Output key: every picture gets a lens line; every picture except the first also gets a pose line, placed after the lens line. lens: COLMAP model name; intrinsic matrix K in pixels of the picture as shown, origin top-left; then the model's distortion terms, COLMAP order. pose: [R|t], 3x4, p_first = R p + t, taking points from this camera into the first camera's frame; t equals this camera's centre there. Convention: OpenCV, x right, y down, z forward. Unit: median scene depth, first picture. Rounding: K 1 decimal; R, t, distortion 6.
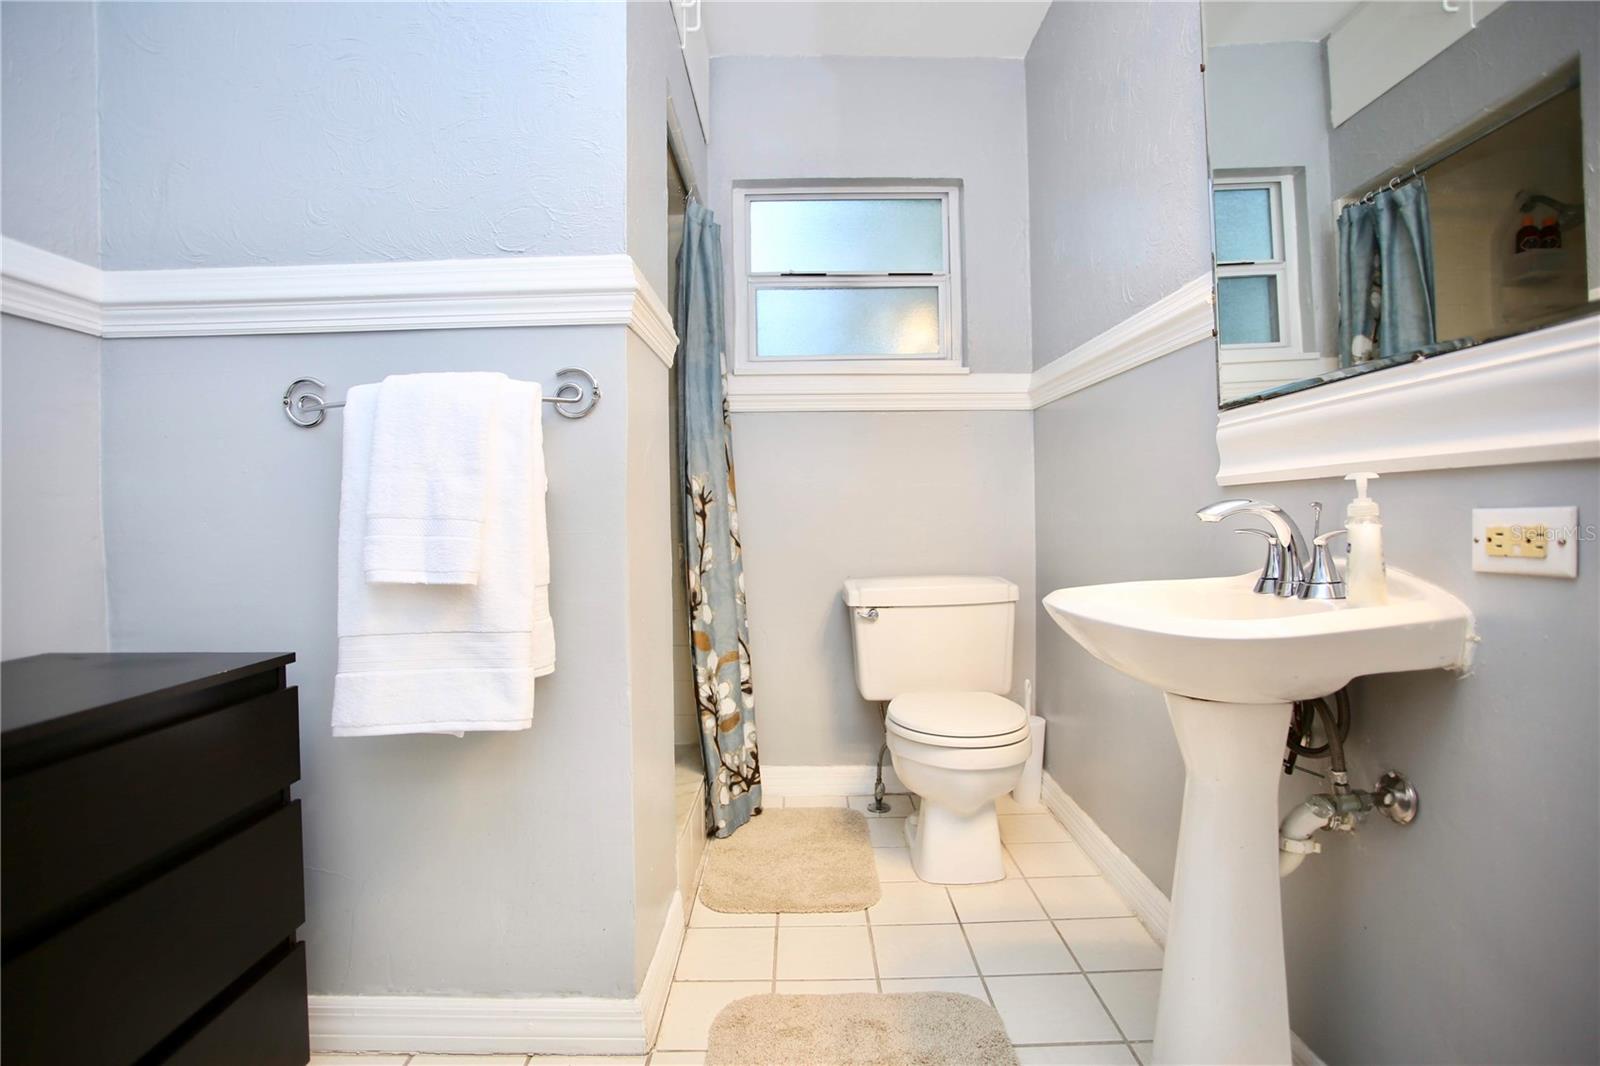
lens RADIAL K [[775.2, 0, 794.7], [0, 775.2, 522.1], [0, 0, 1]] dist [-0.071692, 0.028444]
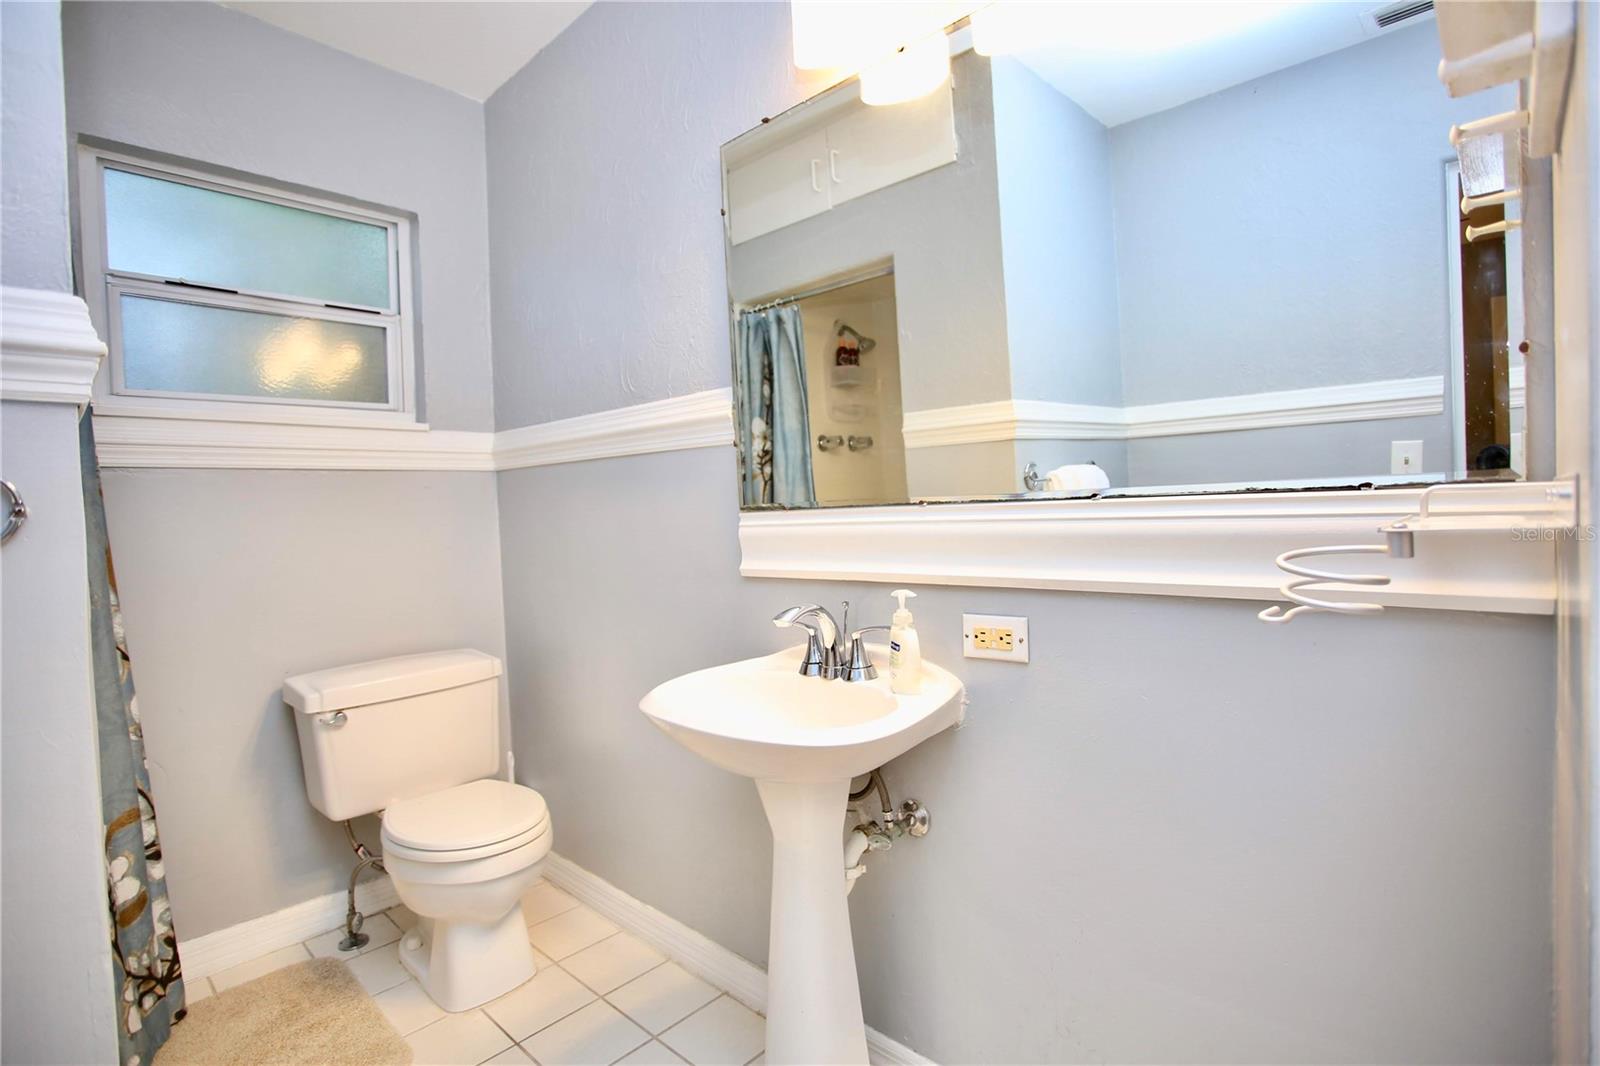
lens RADIAL K [[775.2, 0, 794.7], [0, 775.2, 522.1], [0, 0, 1]] dist [-0.071692, 0.028444]
pose [[0.684636, -0.026661, 0.728397, -0.152621], [0.034991, 0.999381, 0.003691, -0.080020], [-0.728045, 0.022961, 0.685145, 0.074651]]
